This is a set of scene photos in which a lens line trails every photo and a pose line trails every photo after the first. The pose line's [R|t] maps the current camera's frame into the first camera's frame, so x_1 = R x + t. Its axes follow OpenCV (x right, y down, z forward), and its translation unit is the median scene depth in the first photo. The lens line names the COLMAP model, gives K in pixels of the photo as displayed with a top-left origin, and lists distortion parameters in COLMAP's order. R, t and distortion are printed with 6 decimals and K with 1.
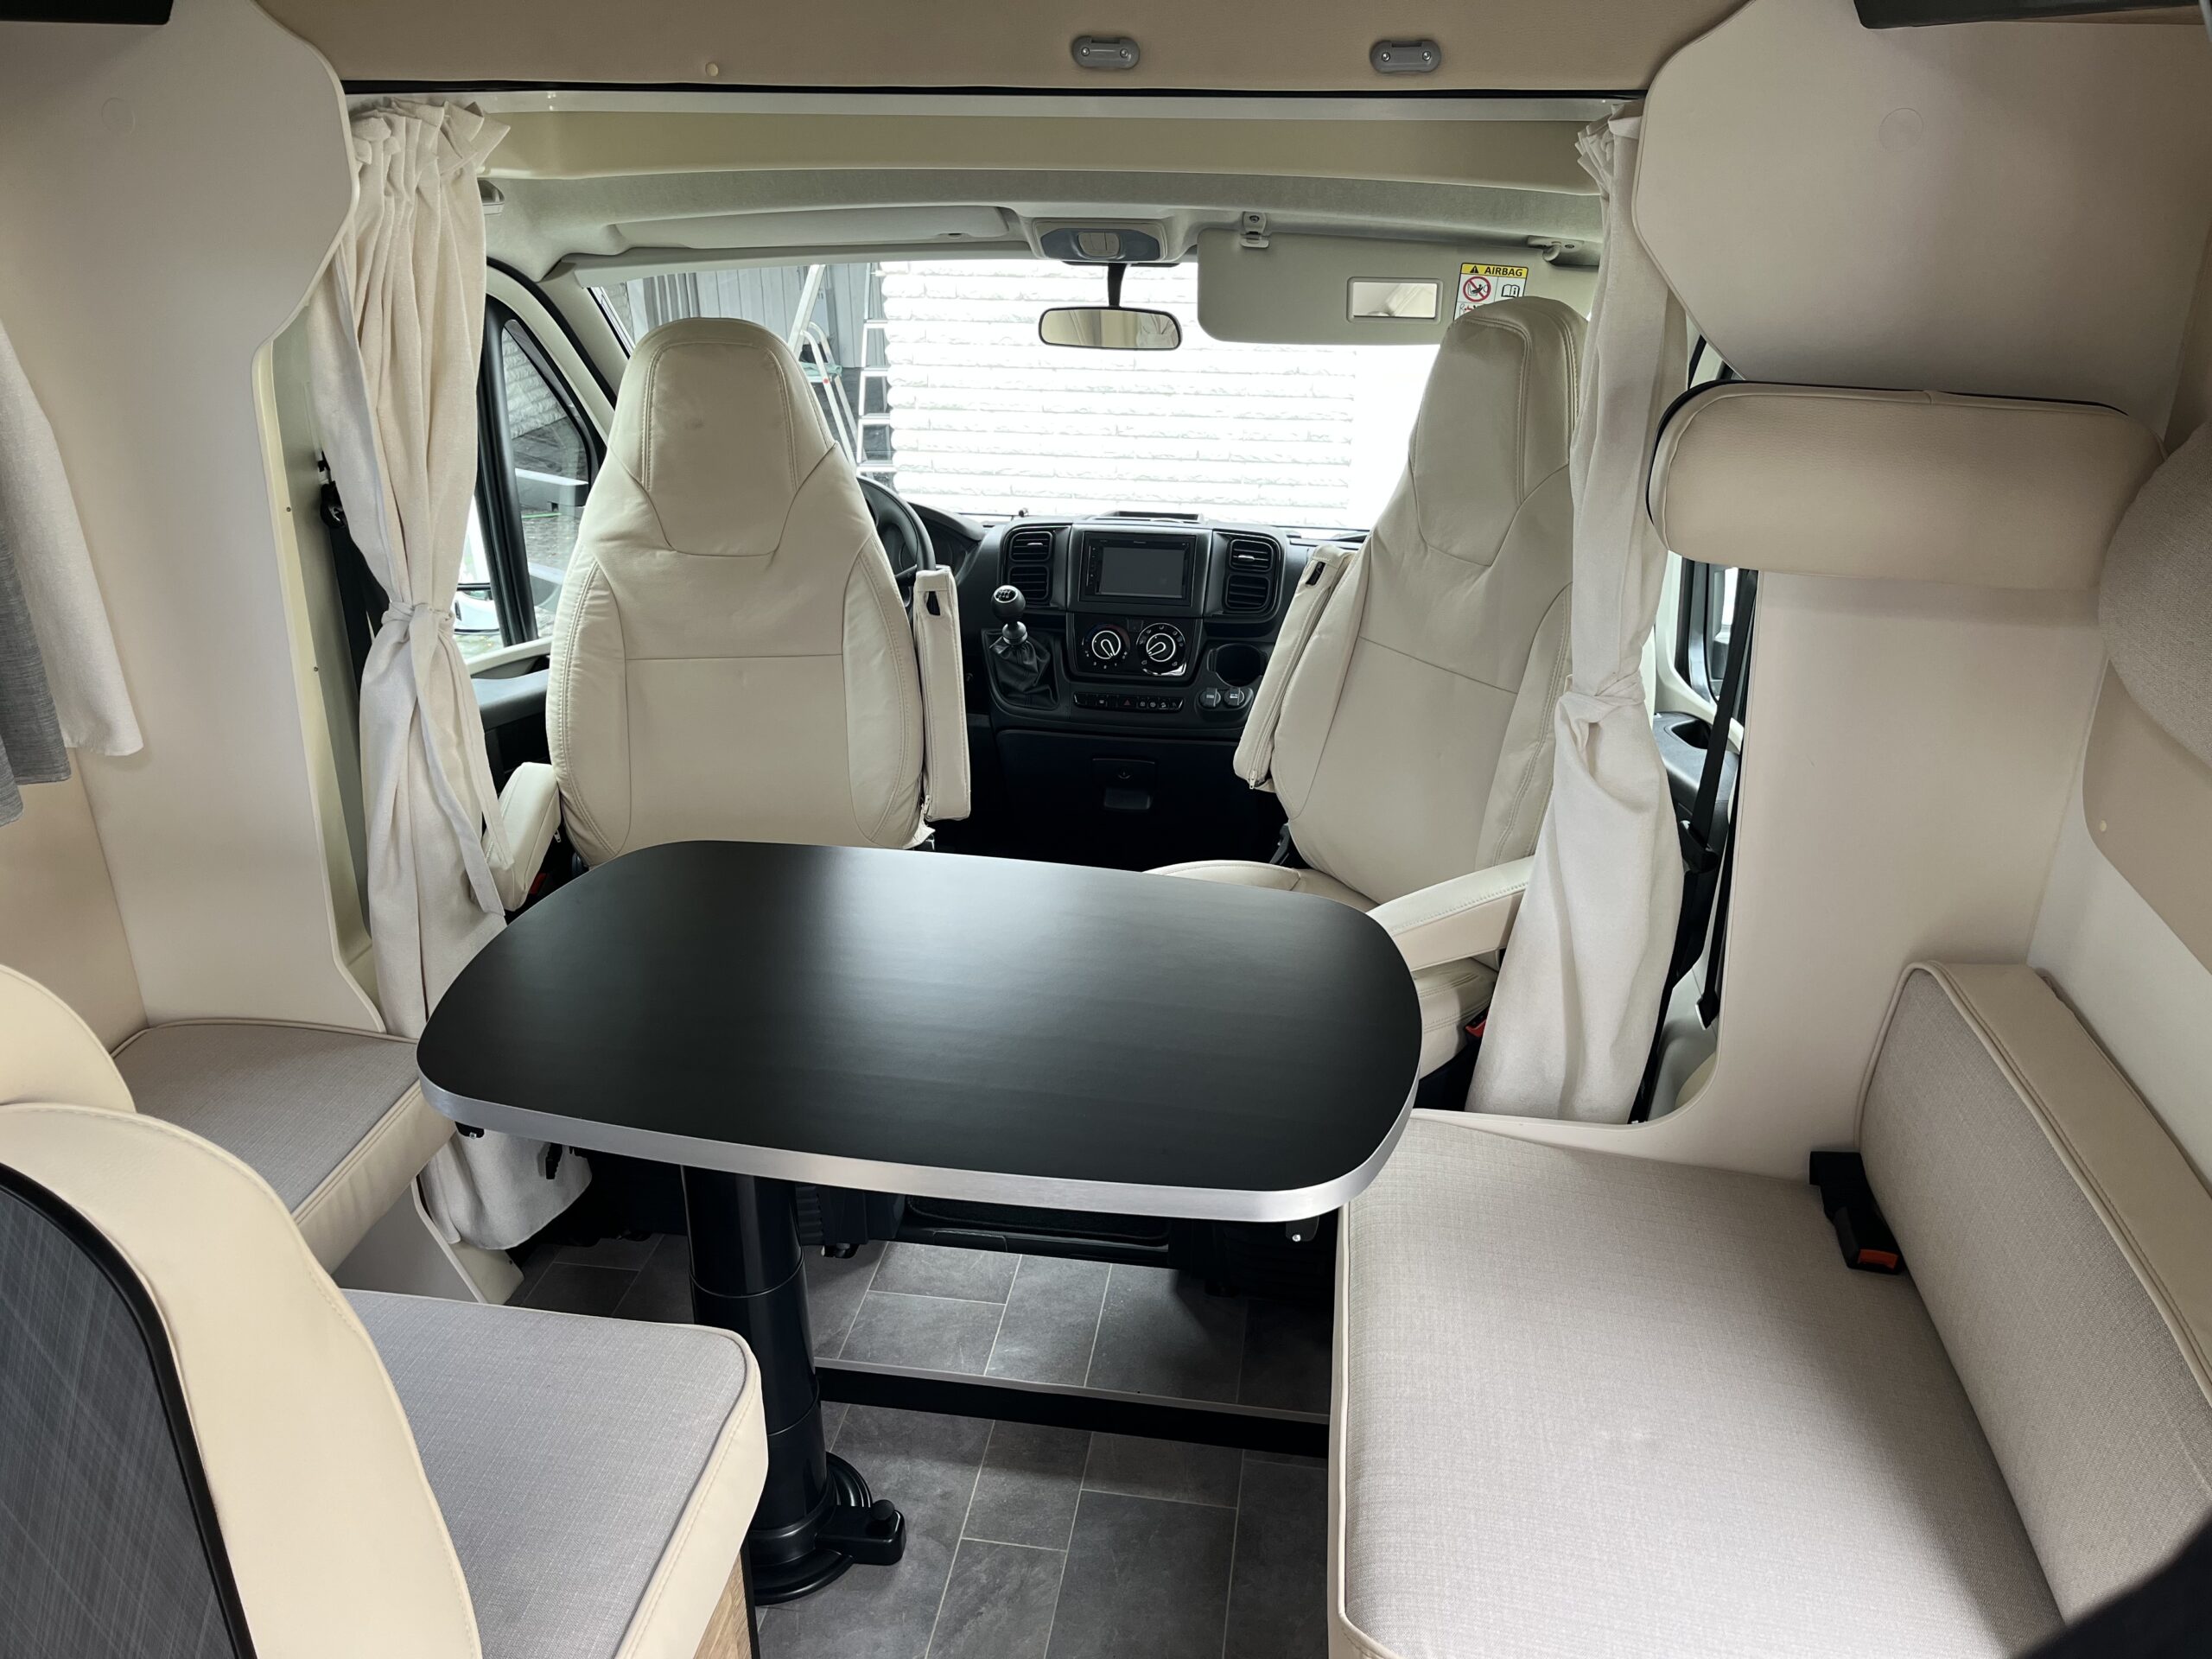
lens RADIAL K [[1656.5, 0, 1106.0], [0, 1656.5, 829.5], [0, 0, 1]] dist [0.061225, -0.092437]
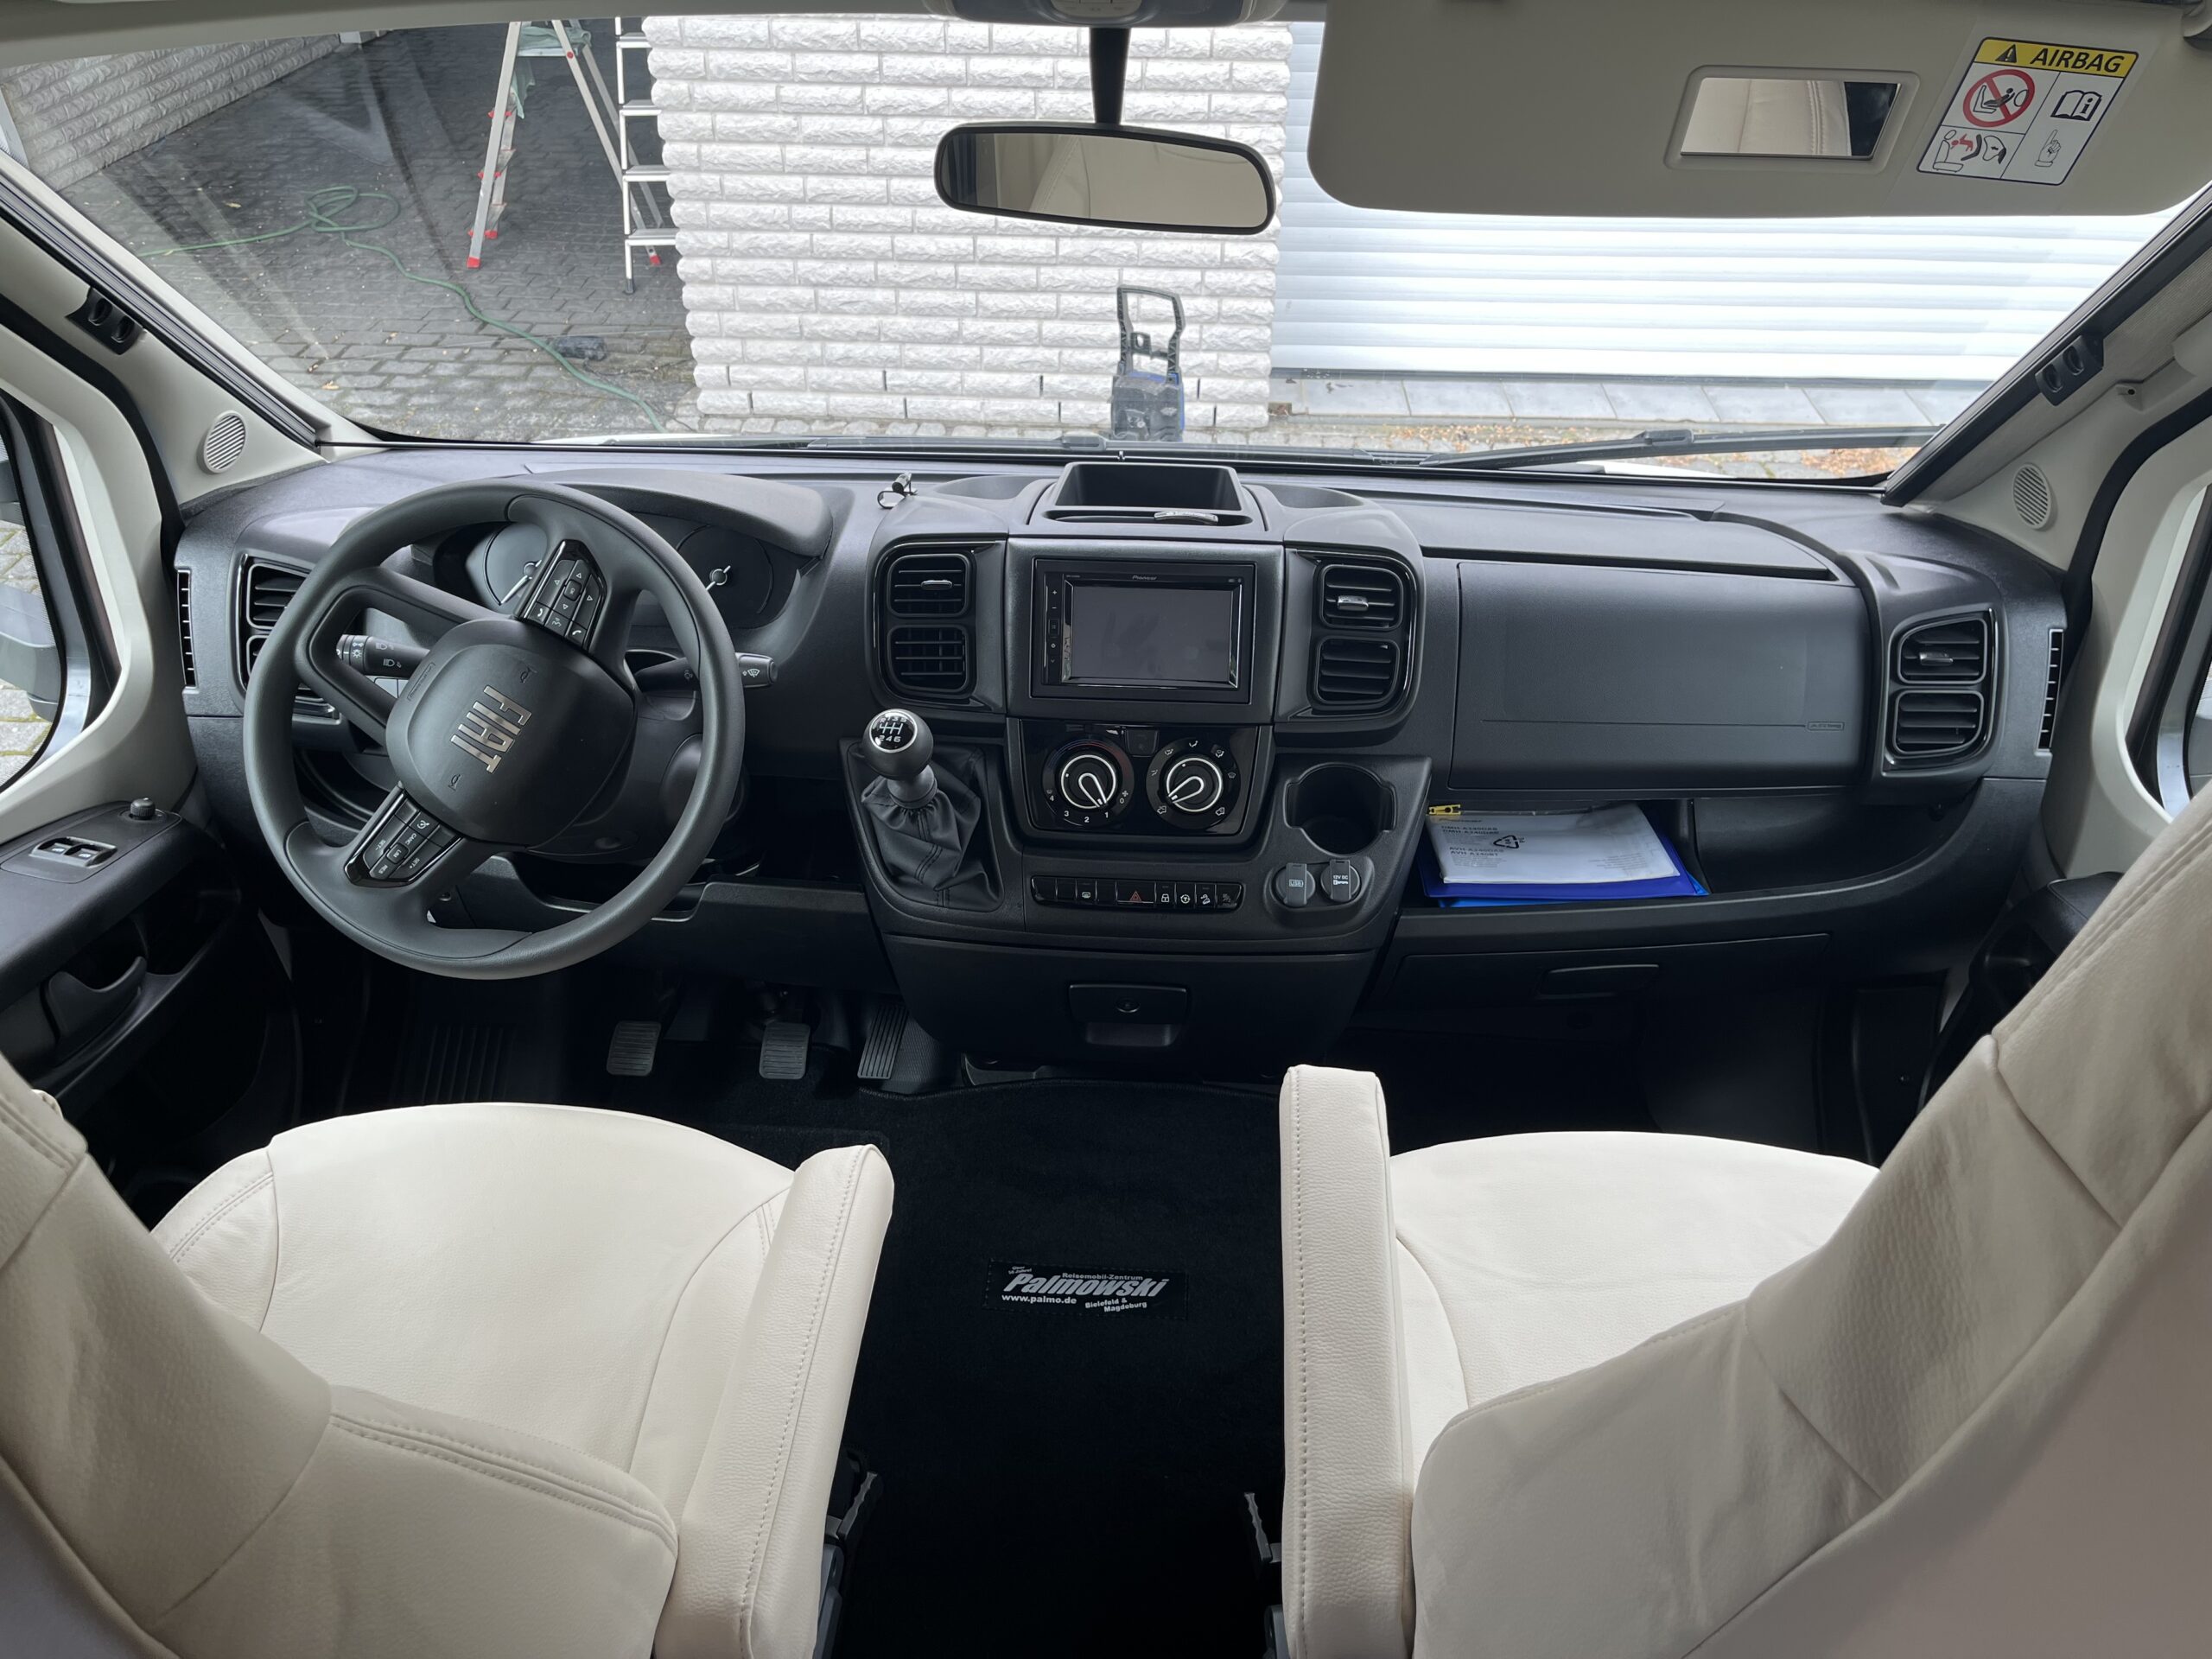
lens RADIAL K [[1656.5, 0, 1106.0], [0, 1656.5, 829.5], [0, 0, 1]] dist [0.061225, -0.092437]
pose [[0.994367, -0.058631, 0.088294, -0.041444], [0.039813, 0.978679, 0.201500, -0.202454], [-0.098226, -0.196850, 0.975501, 0.491067]]
